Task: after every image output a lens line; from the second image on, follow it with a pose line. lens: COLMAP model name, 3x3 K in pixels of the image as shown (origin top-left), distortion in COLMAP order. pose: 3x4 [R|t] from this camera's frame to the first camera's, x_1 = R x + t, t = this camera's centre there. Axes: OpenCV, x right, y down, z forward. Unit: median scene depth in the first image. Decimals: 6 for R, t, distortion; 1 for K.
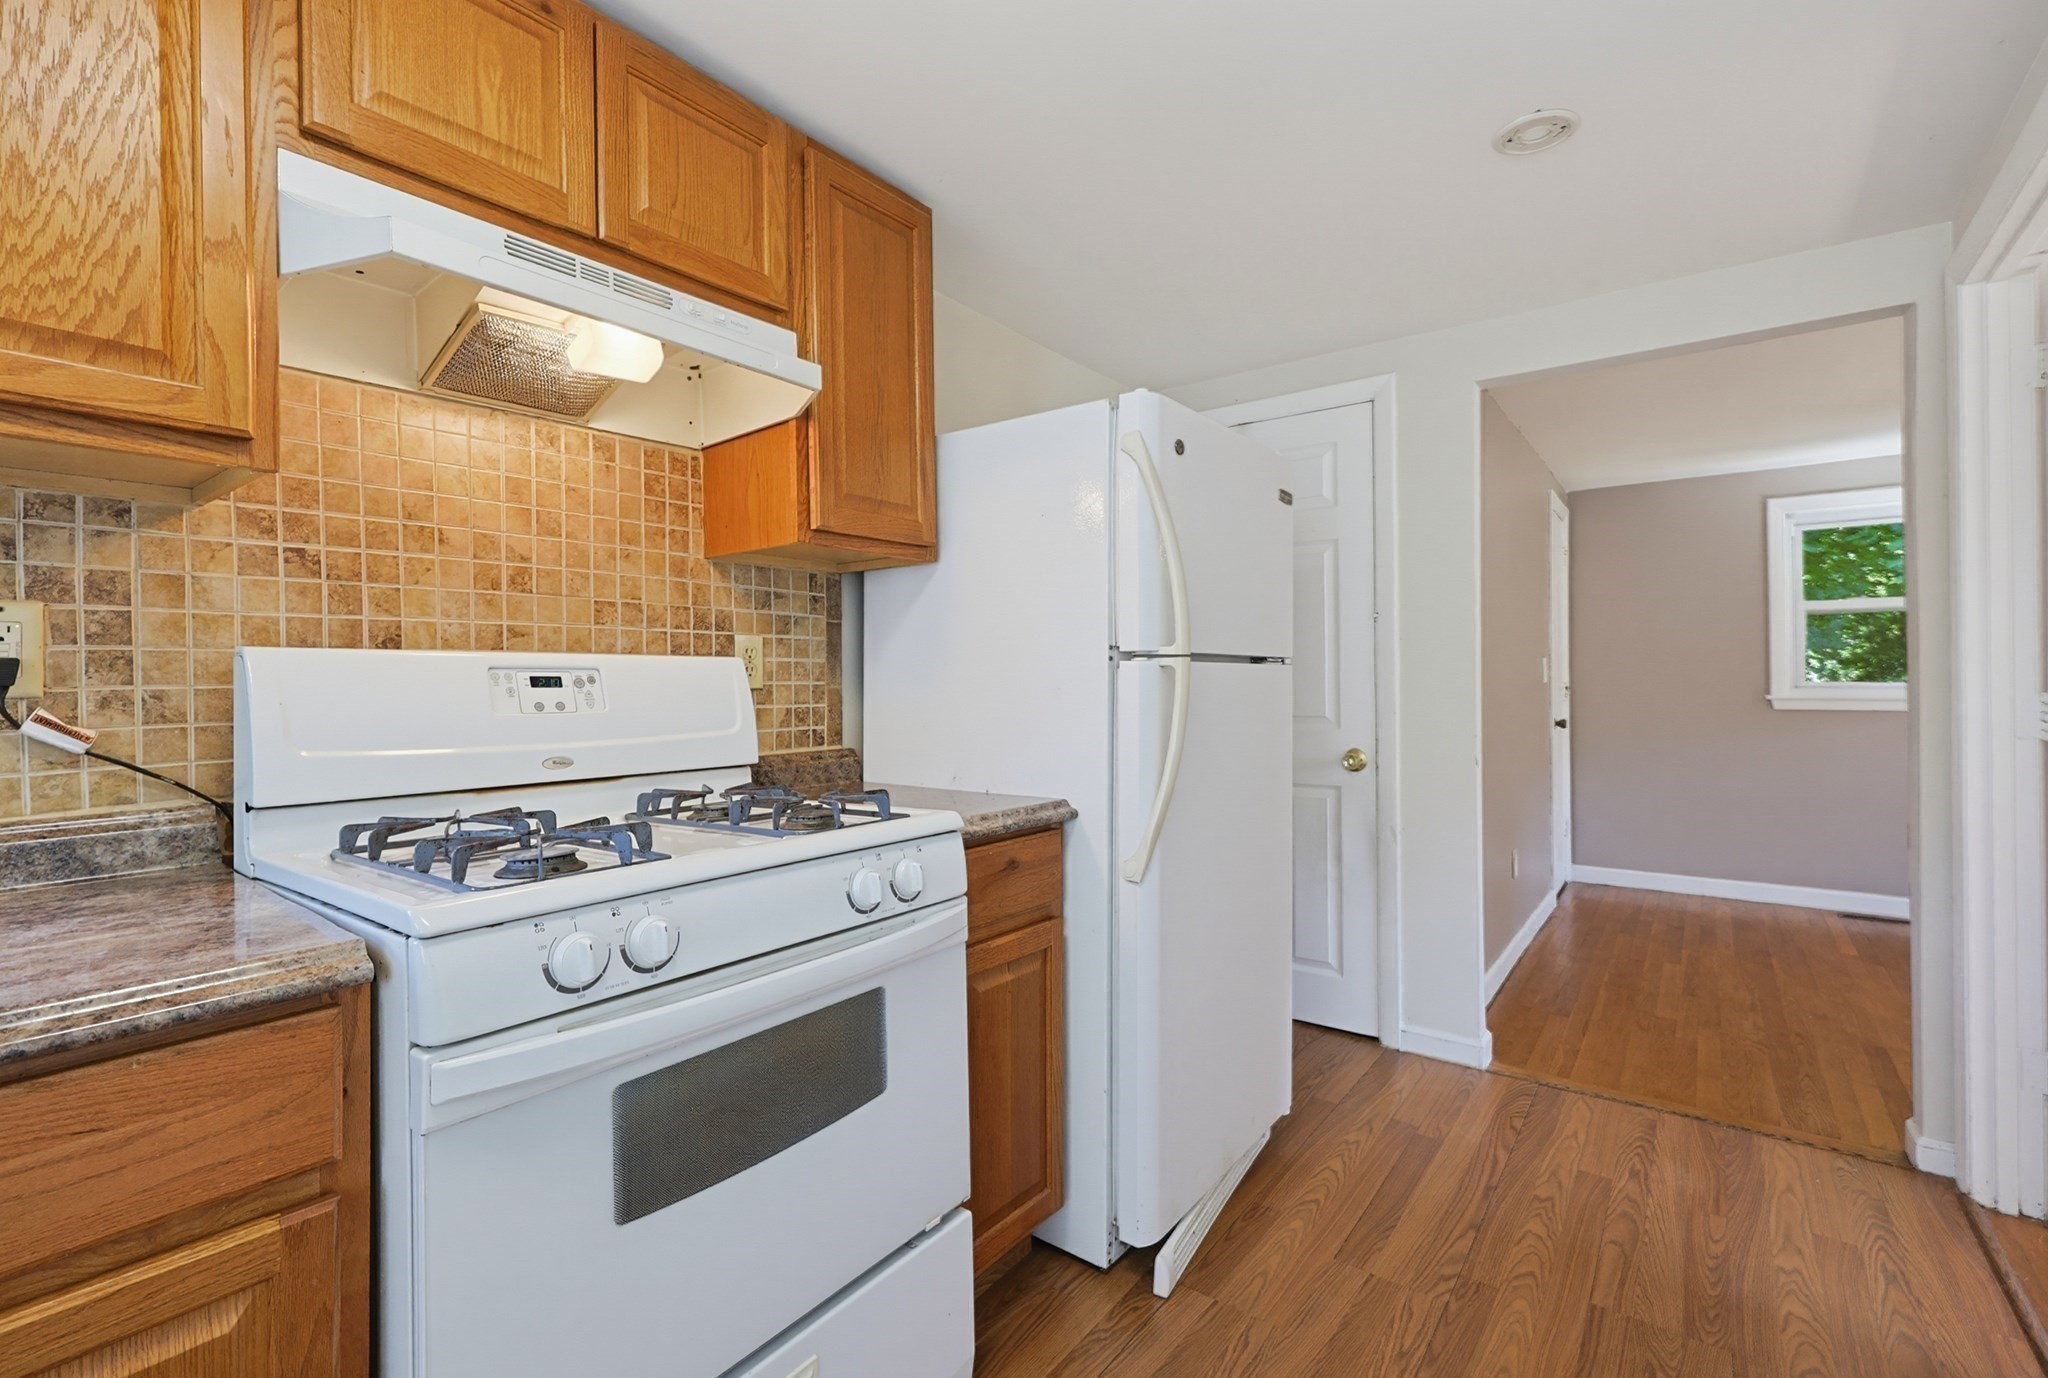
lens RADIAL K [[906.5, 0, 1006.8], [0, 906.5, 675.9], [0, 0, 1]] dist [-0.004515, -0.000438]
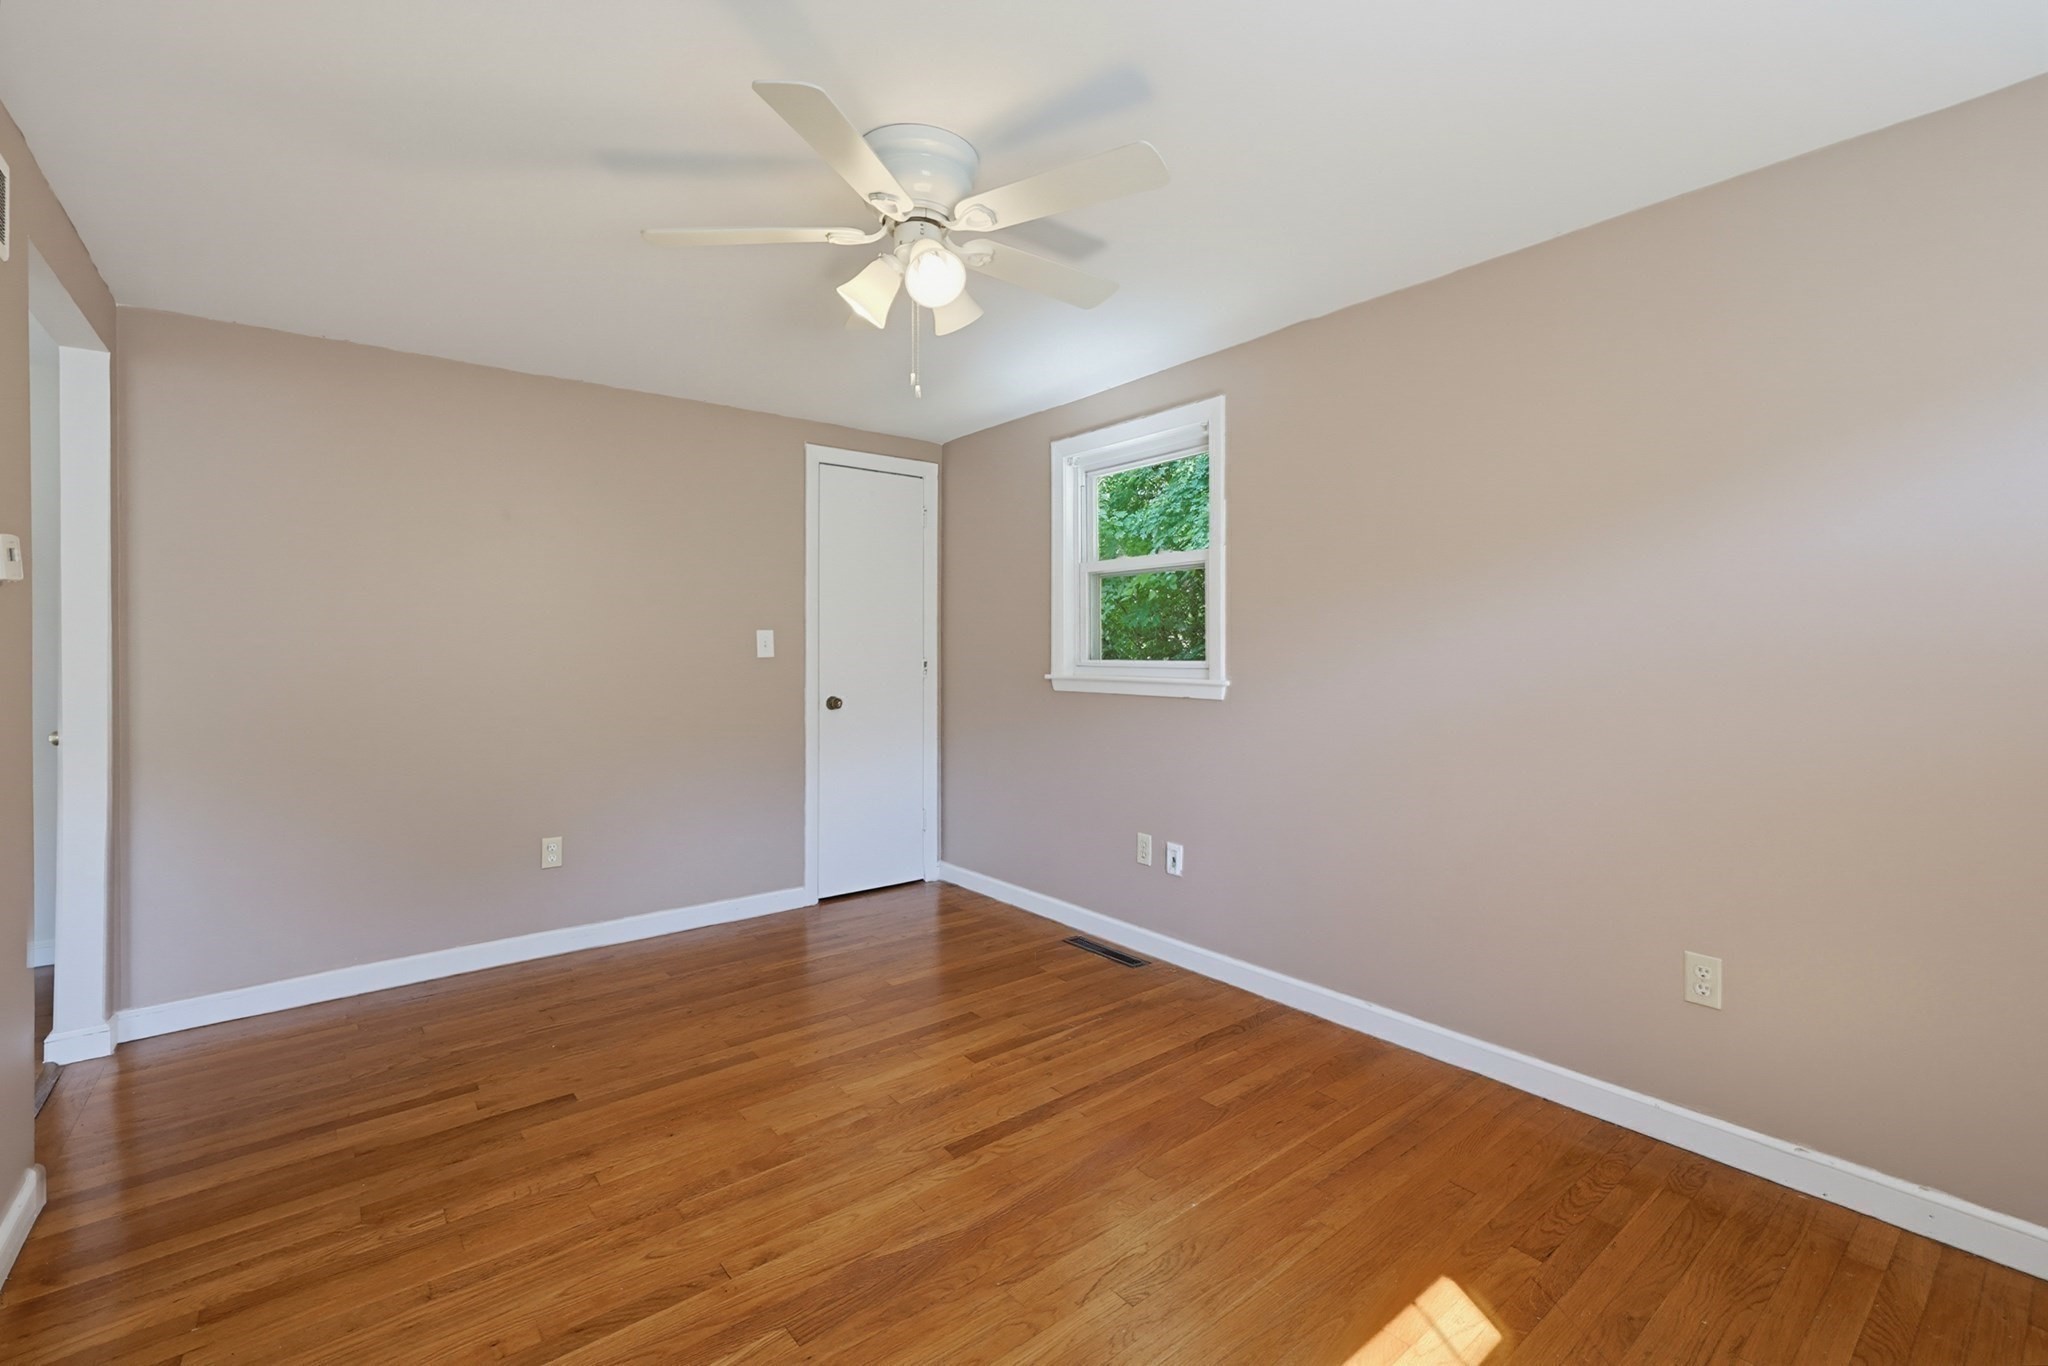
lens RADIAL K [[876.6, 0, 1025.4], [0, 876.6, 663.2], [0, 0, 1]] dist [-0.000556, -0.000003]
pose [[0.972645, 0.016520, -0.231707, 2.722077], [-0.010209, 0.999544, 0.028412, -0.033089], [0.232070, -0.025269, 0.972371, 0.543117]]
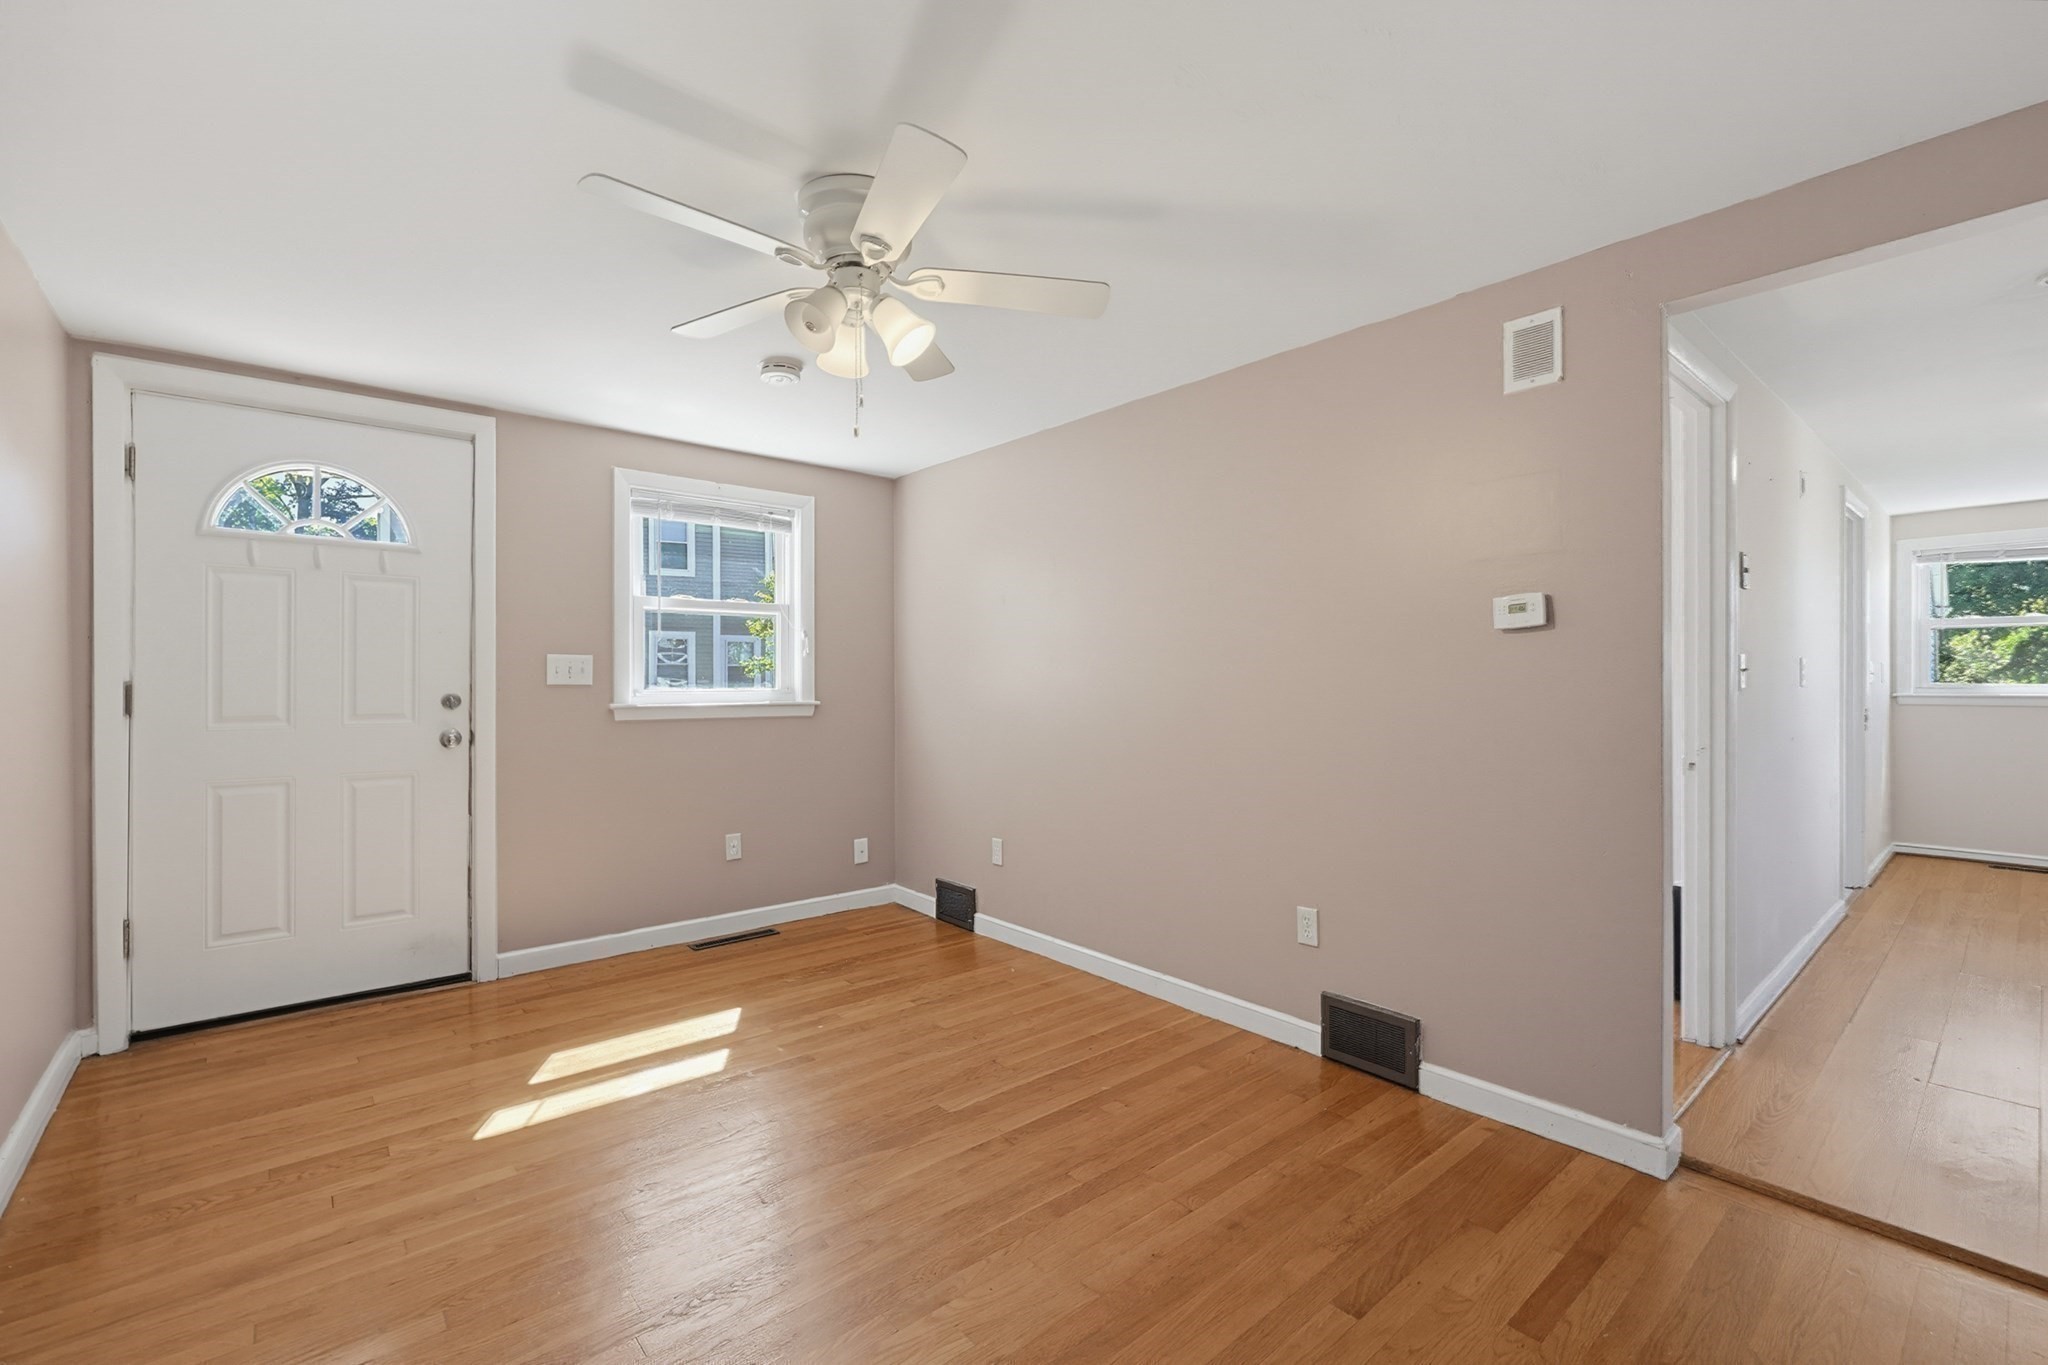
lens RADIAL K [[876.3, 0, 1031.5], [0, 876.3, 693.5], [0, 0, 1]] dist [-0.000238, 0.000102]
pose [[-0.980065, 0.013931, 0.198188, 1.896204], [0.014111, 0.999900, -0.000502, 0.003485], [-0.198175, 0.002304, -0.980164, 2.637539]]
